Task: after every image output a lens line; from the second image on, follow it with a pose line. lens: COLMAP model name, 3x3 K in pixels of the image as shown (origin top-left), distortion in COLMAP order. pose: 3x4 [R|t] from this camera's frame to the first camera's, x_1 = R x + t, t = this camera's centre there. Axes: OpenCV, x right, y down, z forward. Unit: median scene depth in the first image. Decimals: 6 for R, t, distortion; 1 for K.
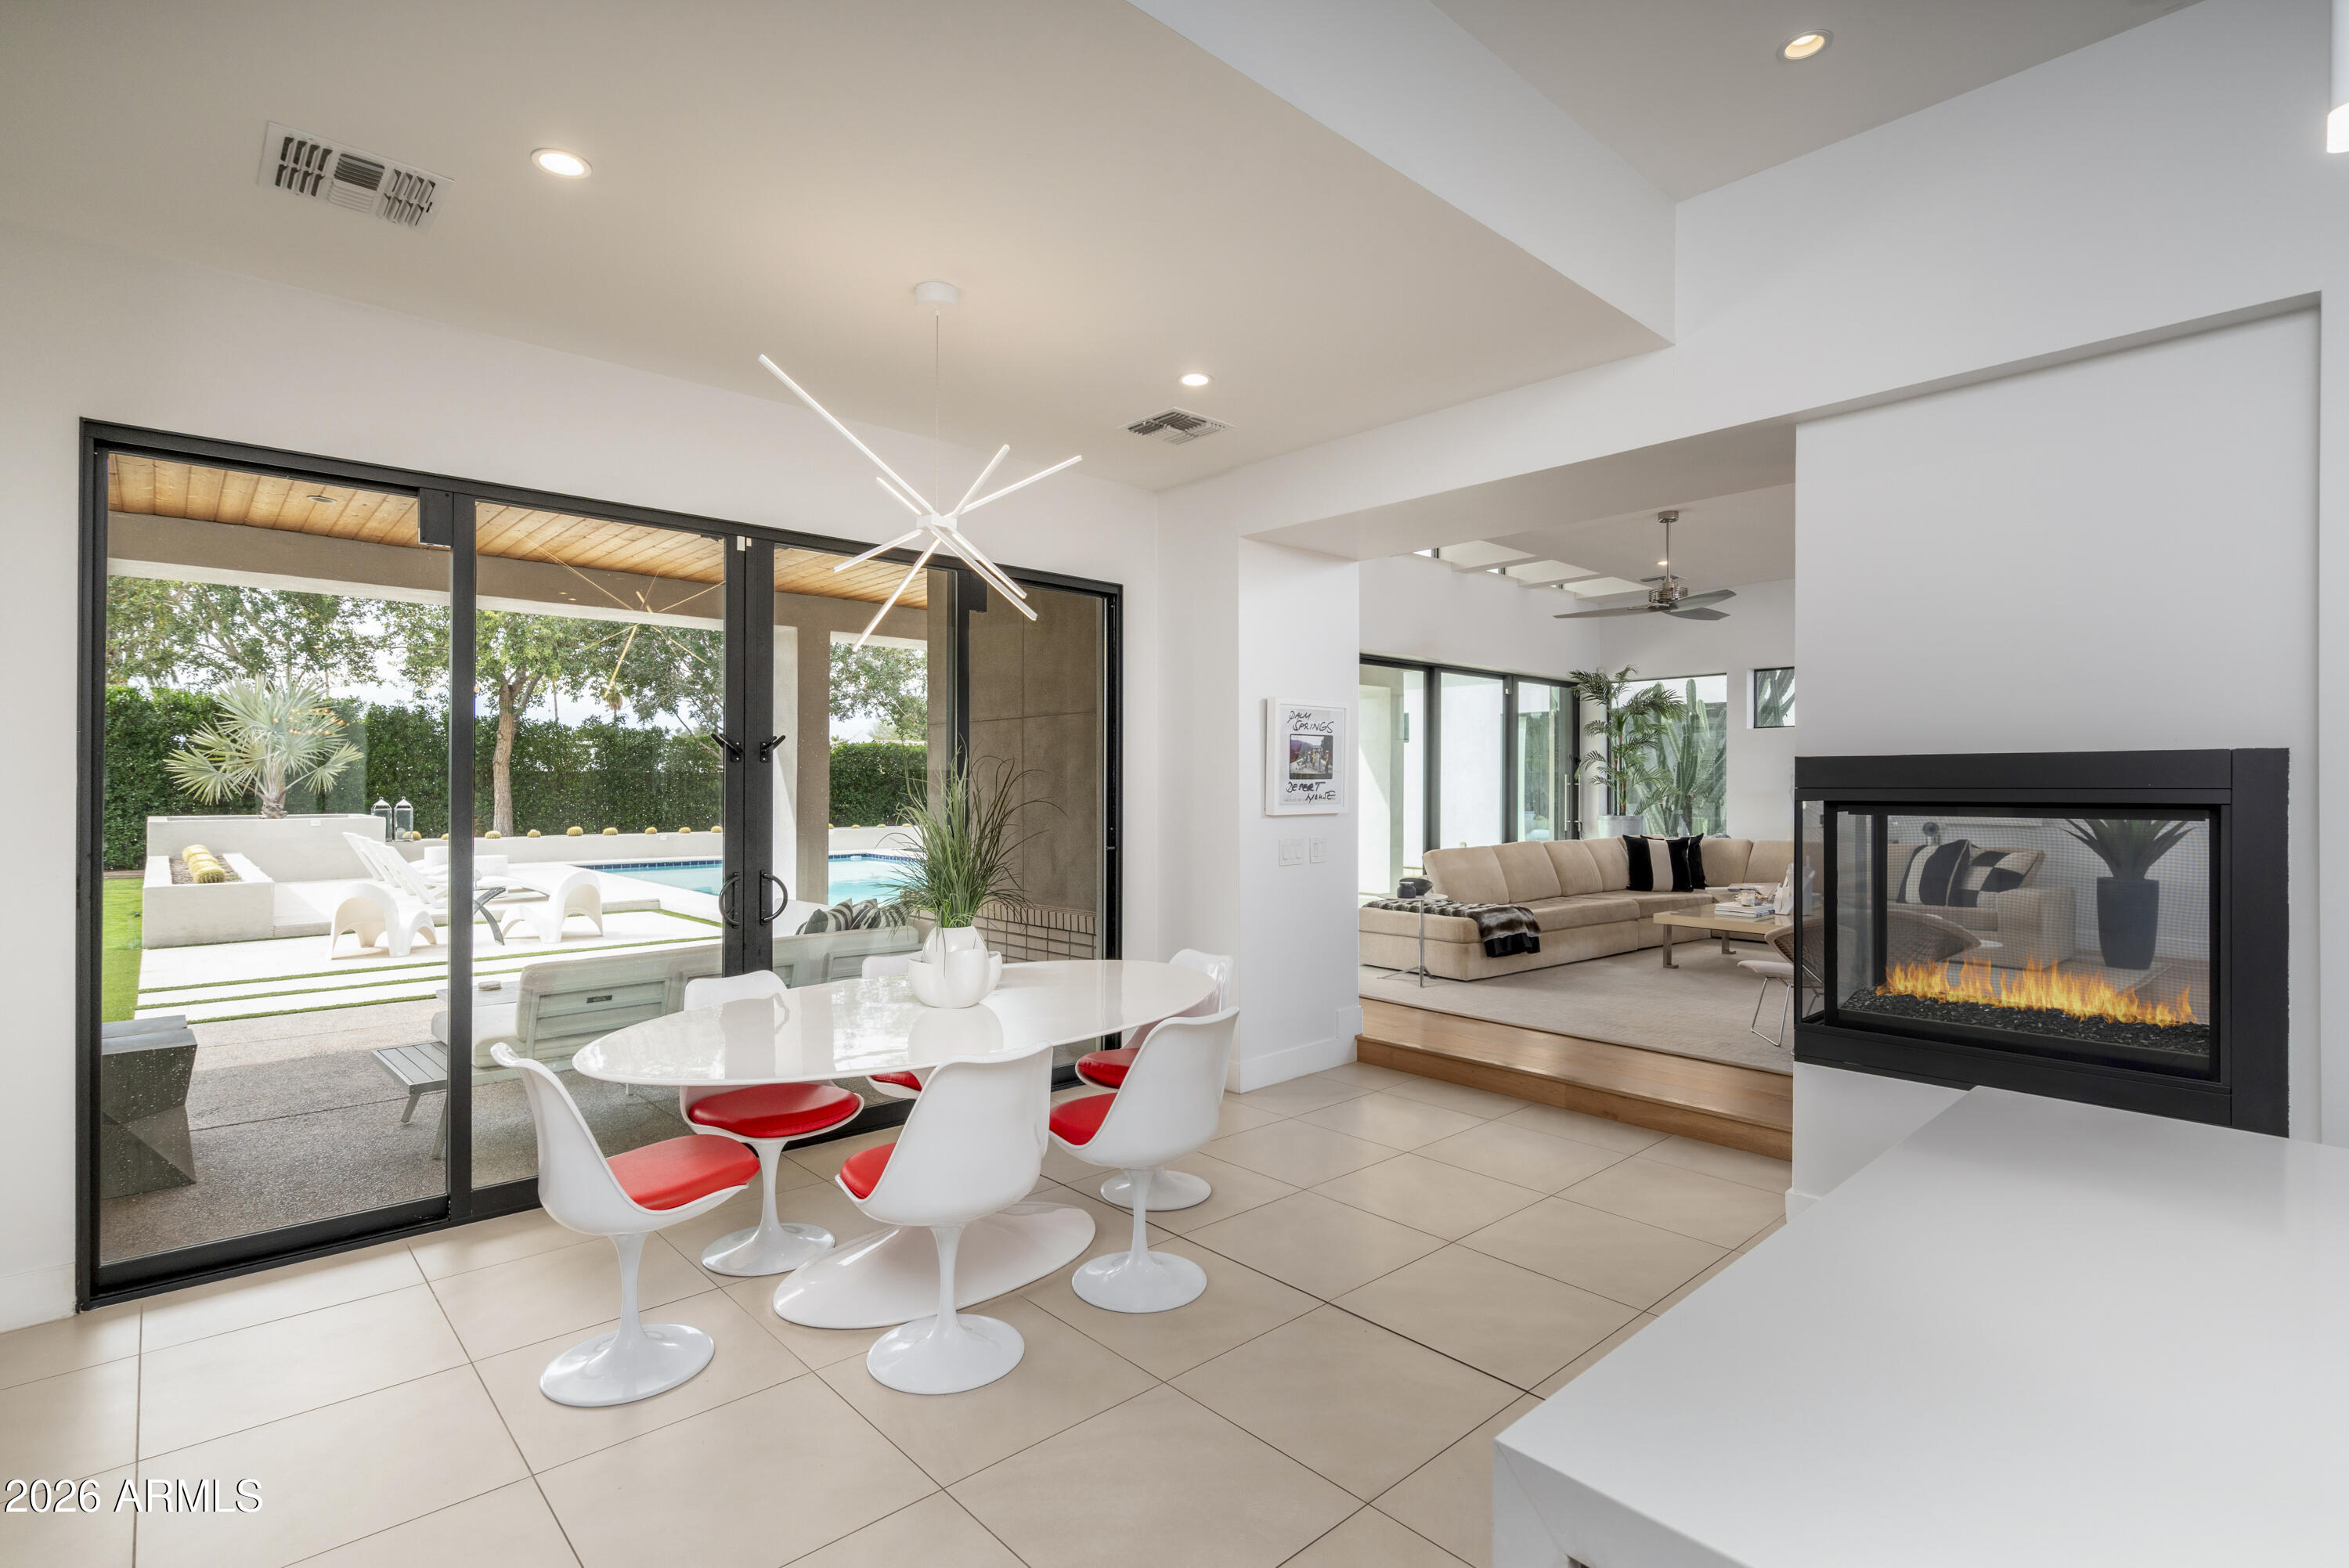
lens RADIAL K [[1104.0, 0, 1186.5], [0, 1104.0, 779.1], [0, 0, 1]] dist [-0.001449, -0.000718]
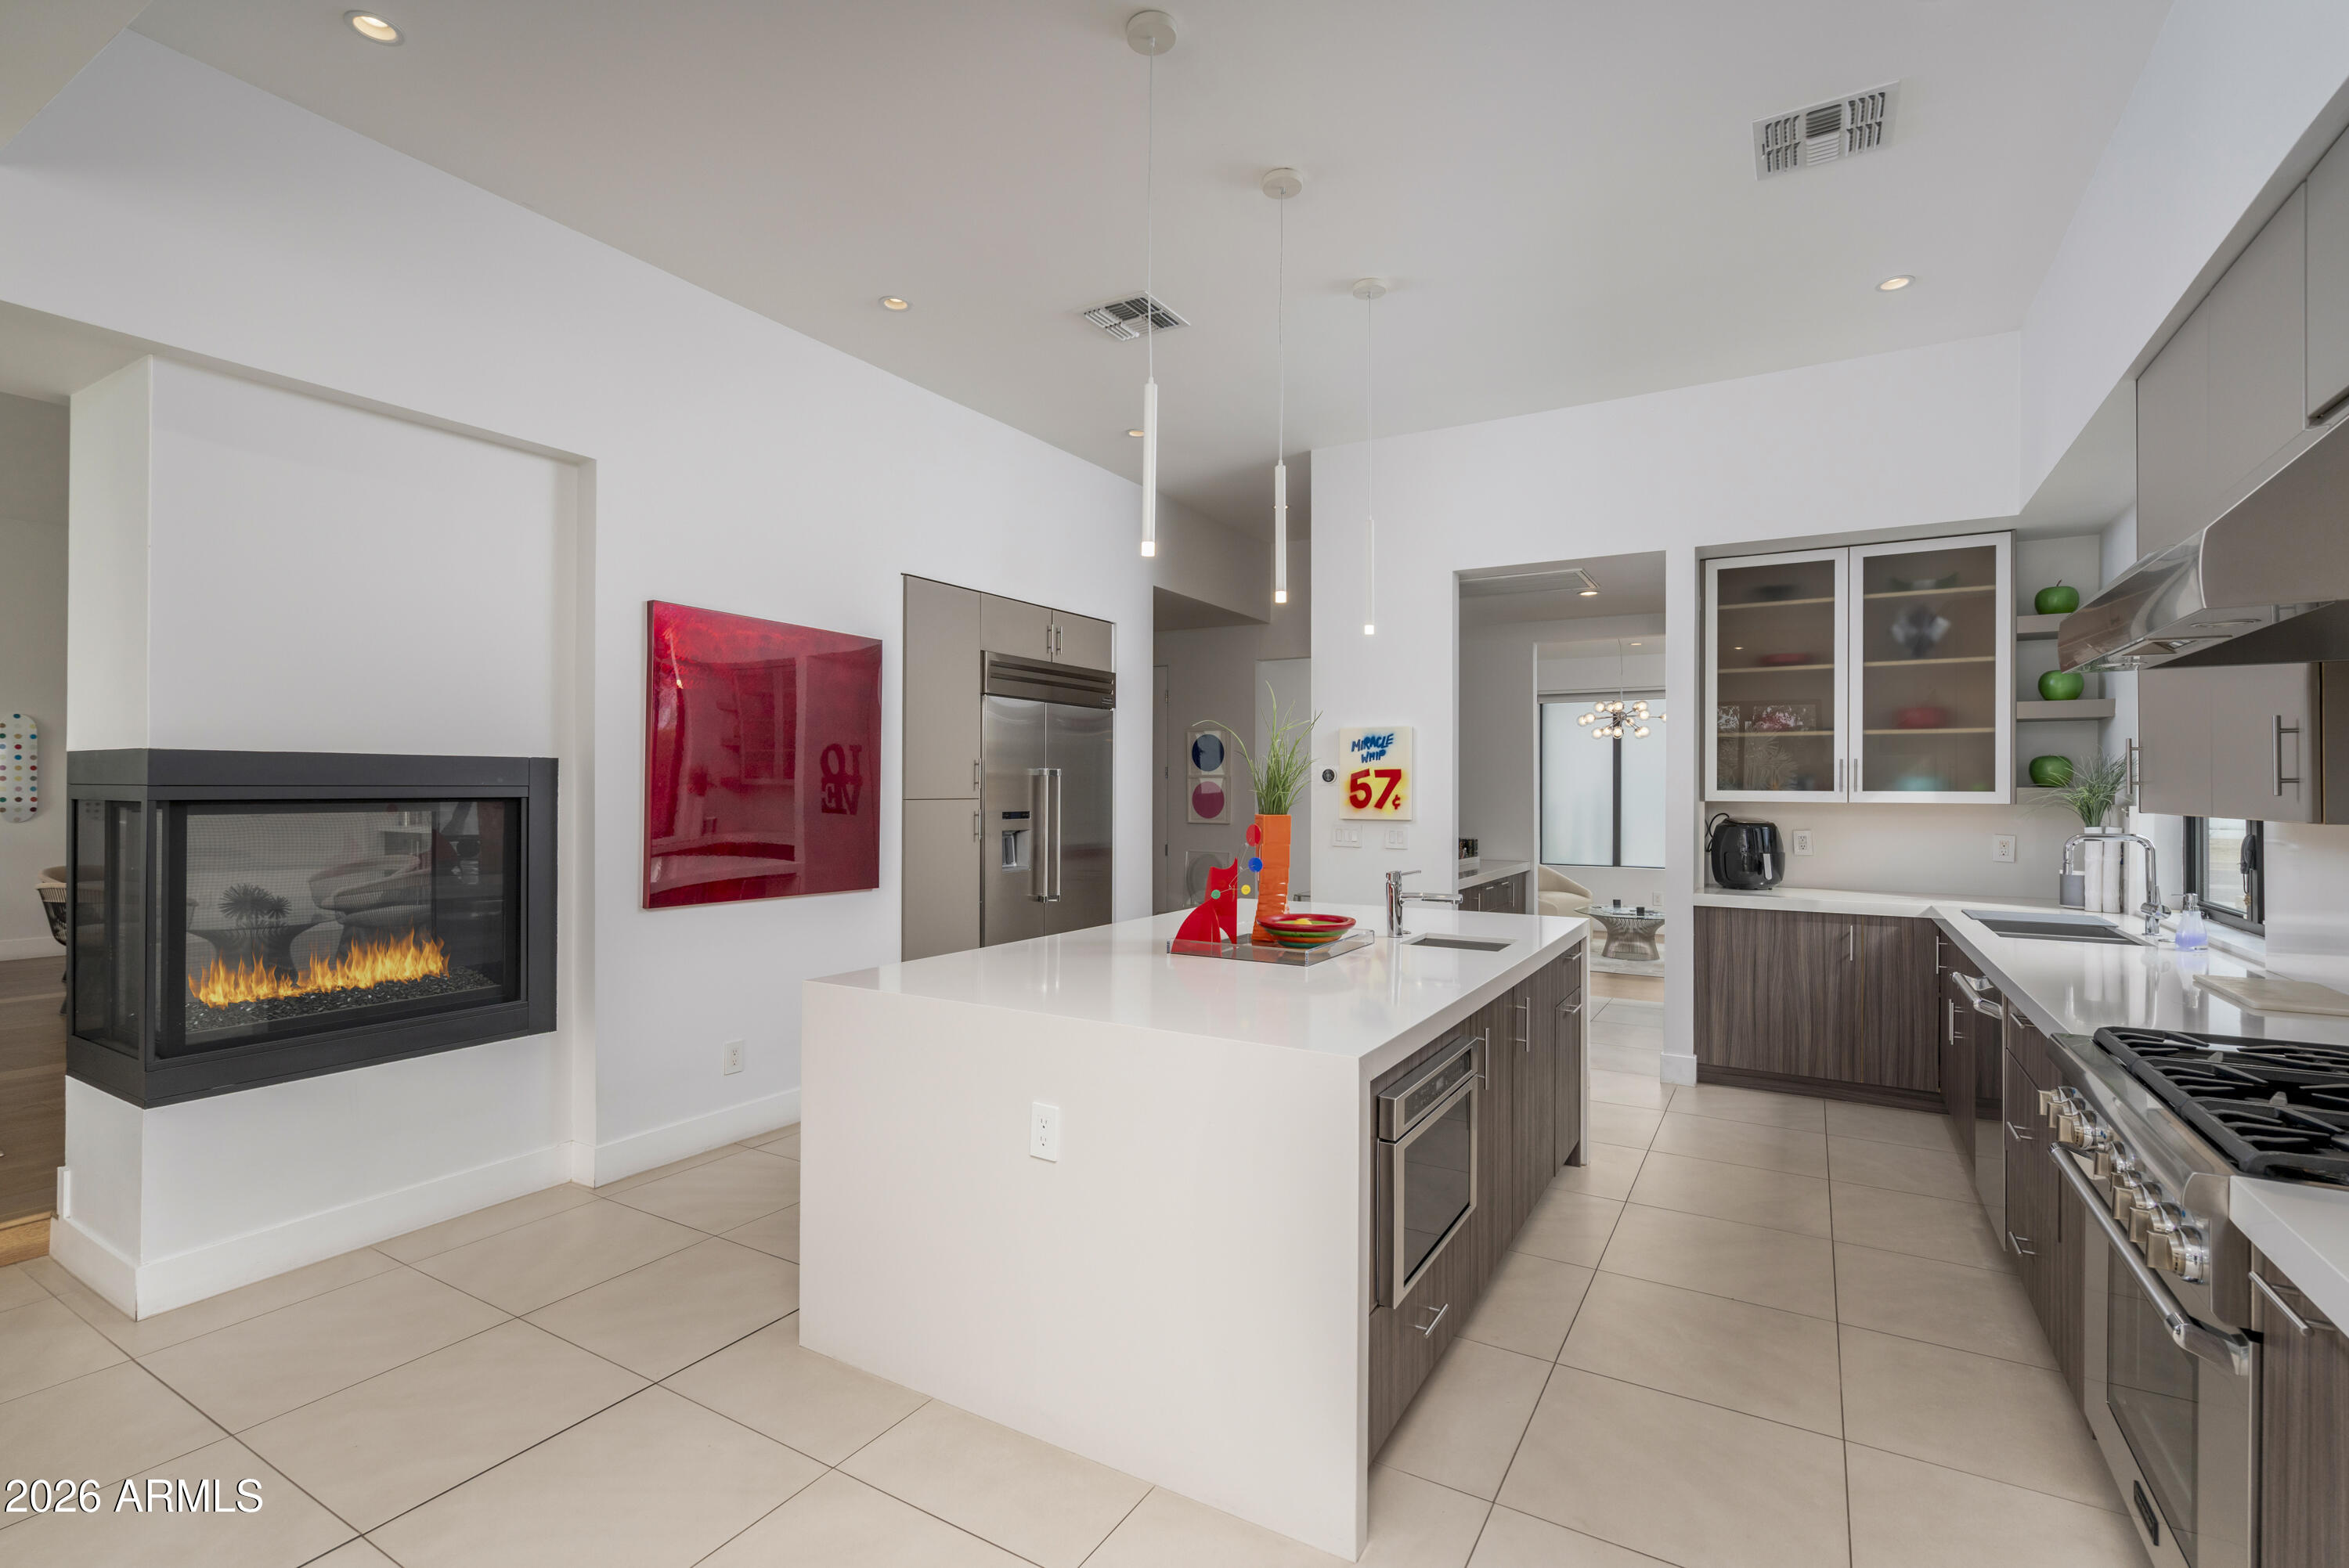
lens RADIAL K [[1086.1, 0, 1190.6], [0, 1086.1, 791.7], [0, 0, 1]] dist [-0.004699, 0.000473]
pose [[-0.284671, -0.000258, 0.958625, -0.055541], [-0.010581, 0.999940, -0.002873, 0.001086], [-0.958567, -0.010961, -0.284656, 0.058620]]
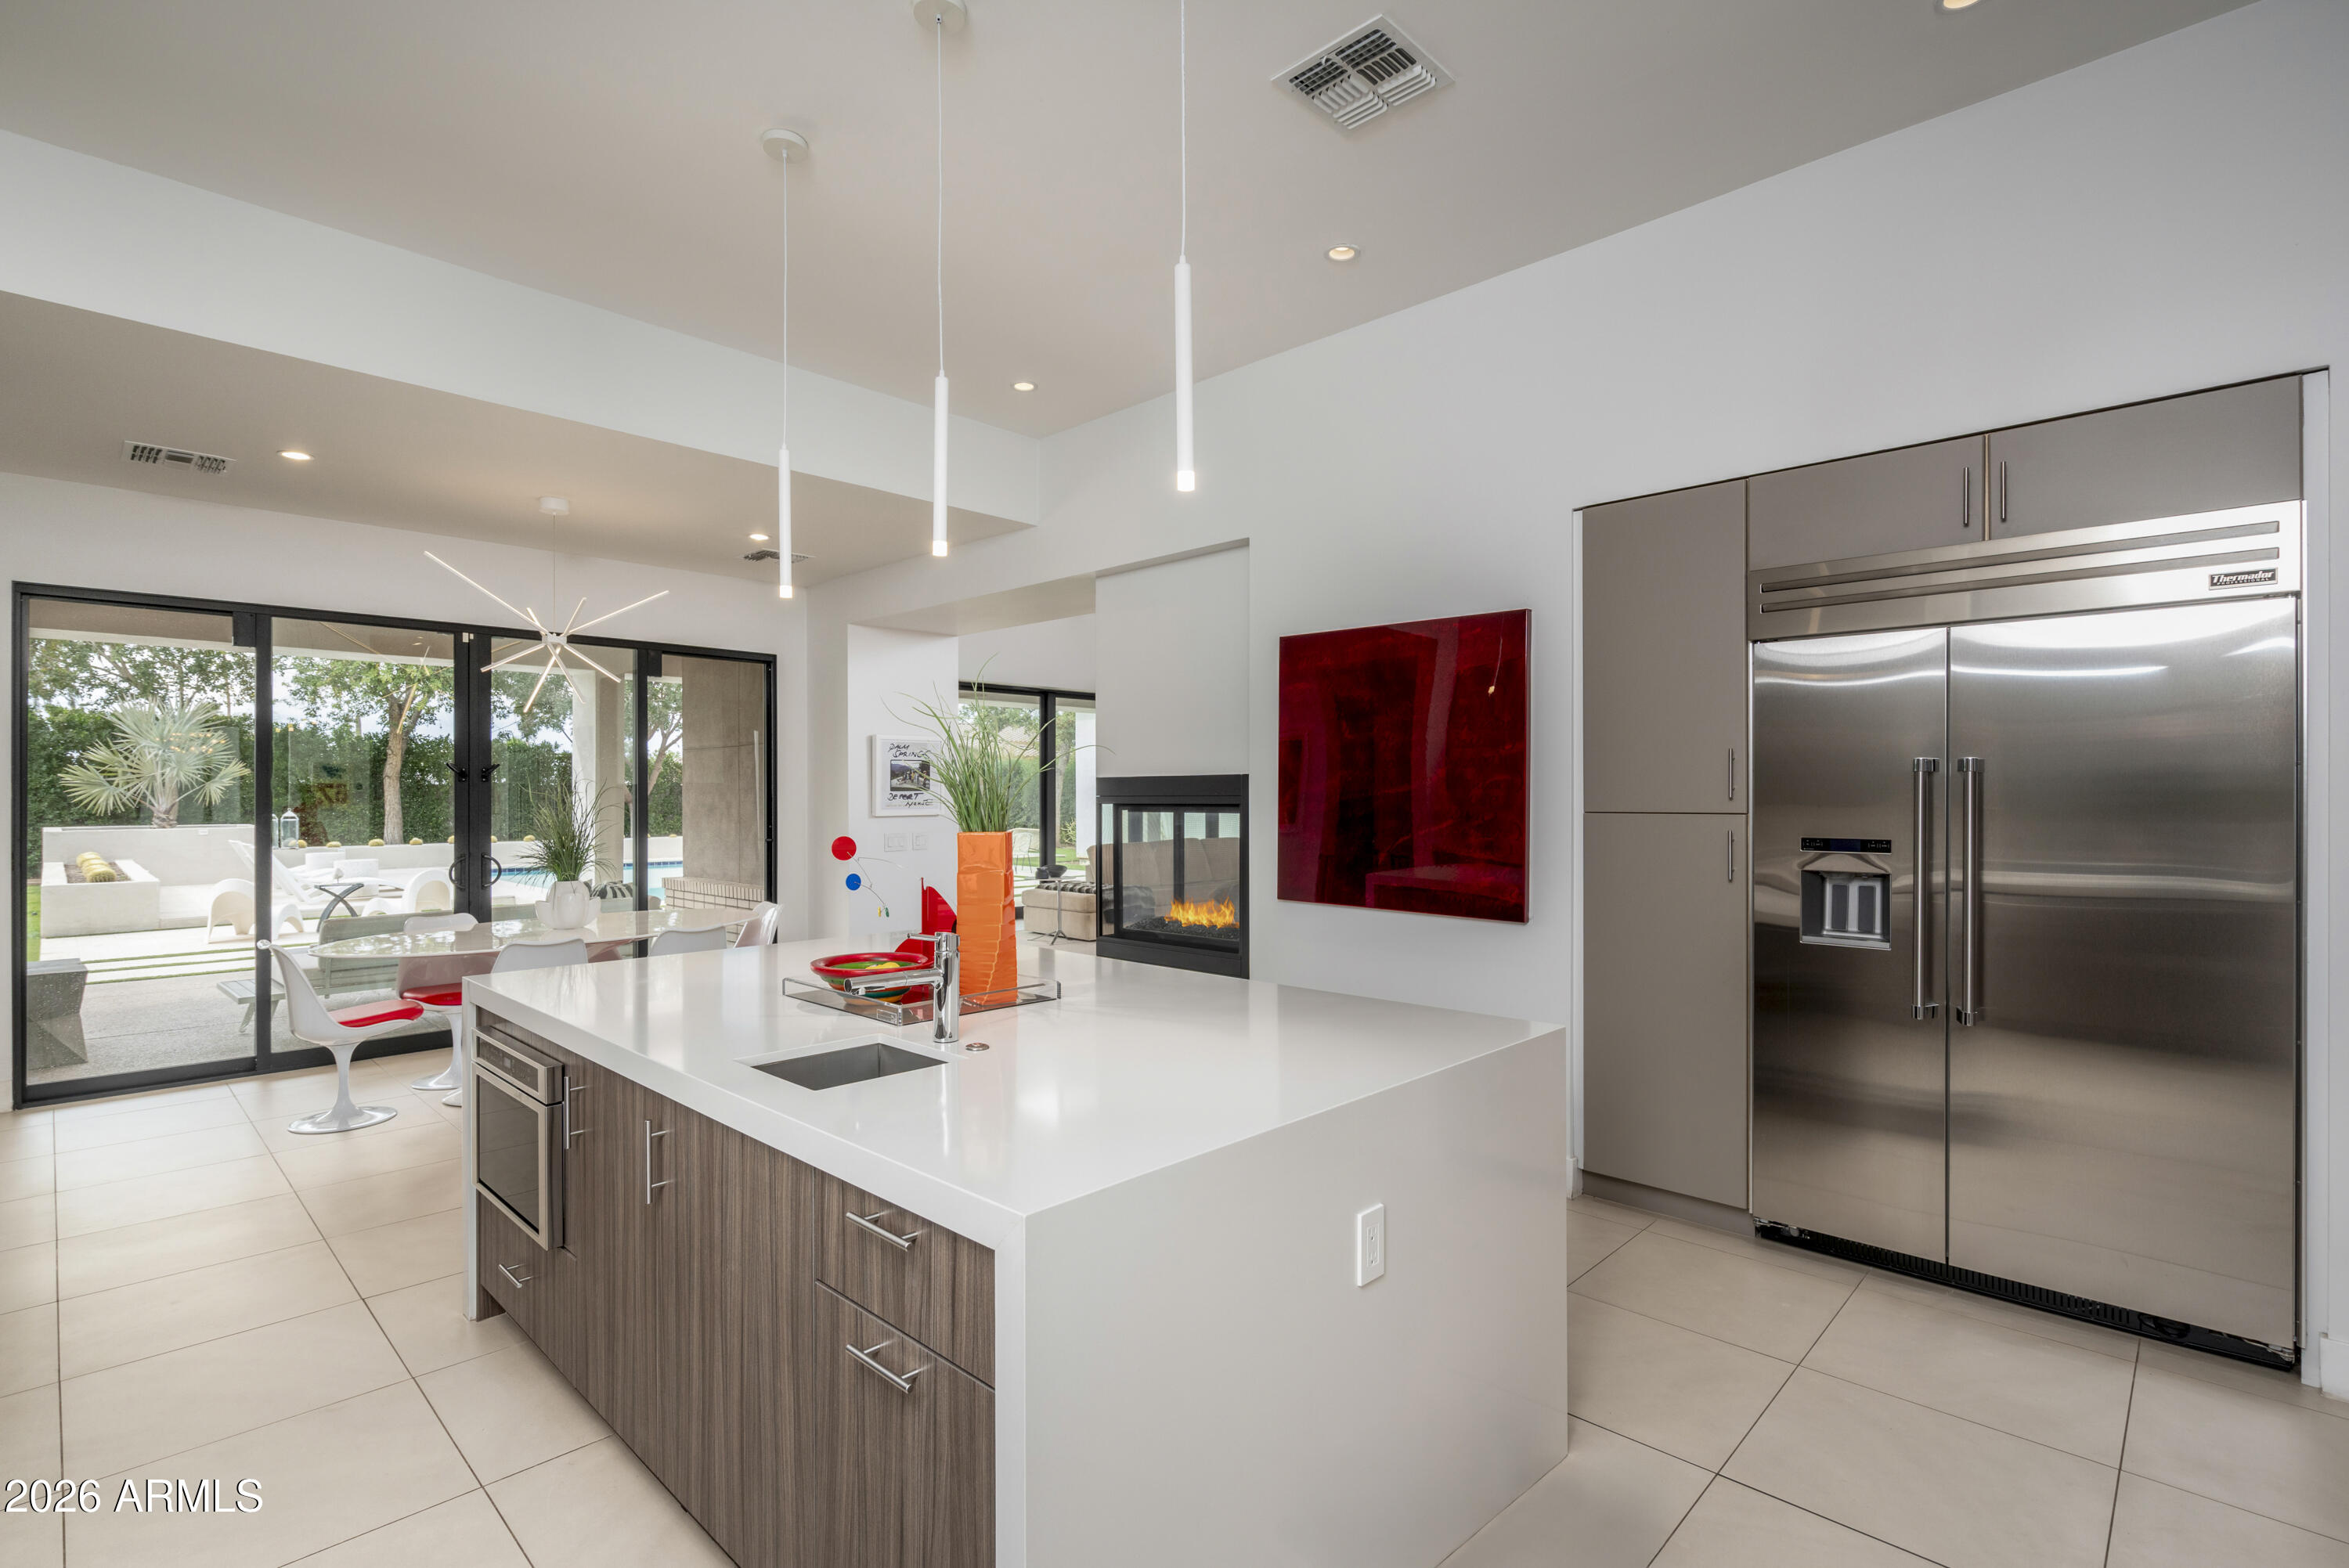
lens RADIAL K [[1086.1, 0, 1190.6], [0, 1086.1, 791.7], [0, 0, 1]] dist [-0.004699, 0.000473]
pose [[0.998089, -0.003182, 0.061712, 0.128575], [0.003044, 0.999993, 0.002329, -0.000498], [-0.061719, -0.002137, 0.998091, -0.141580]]
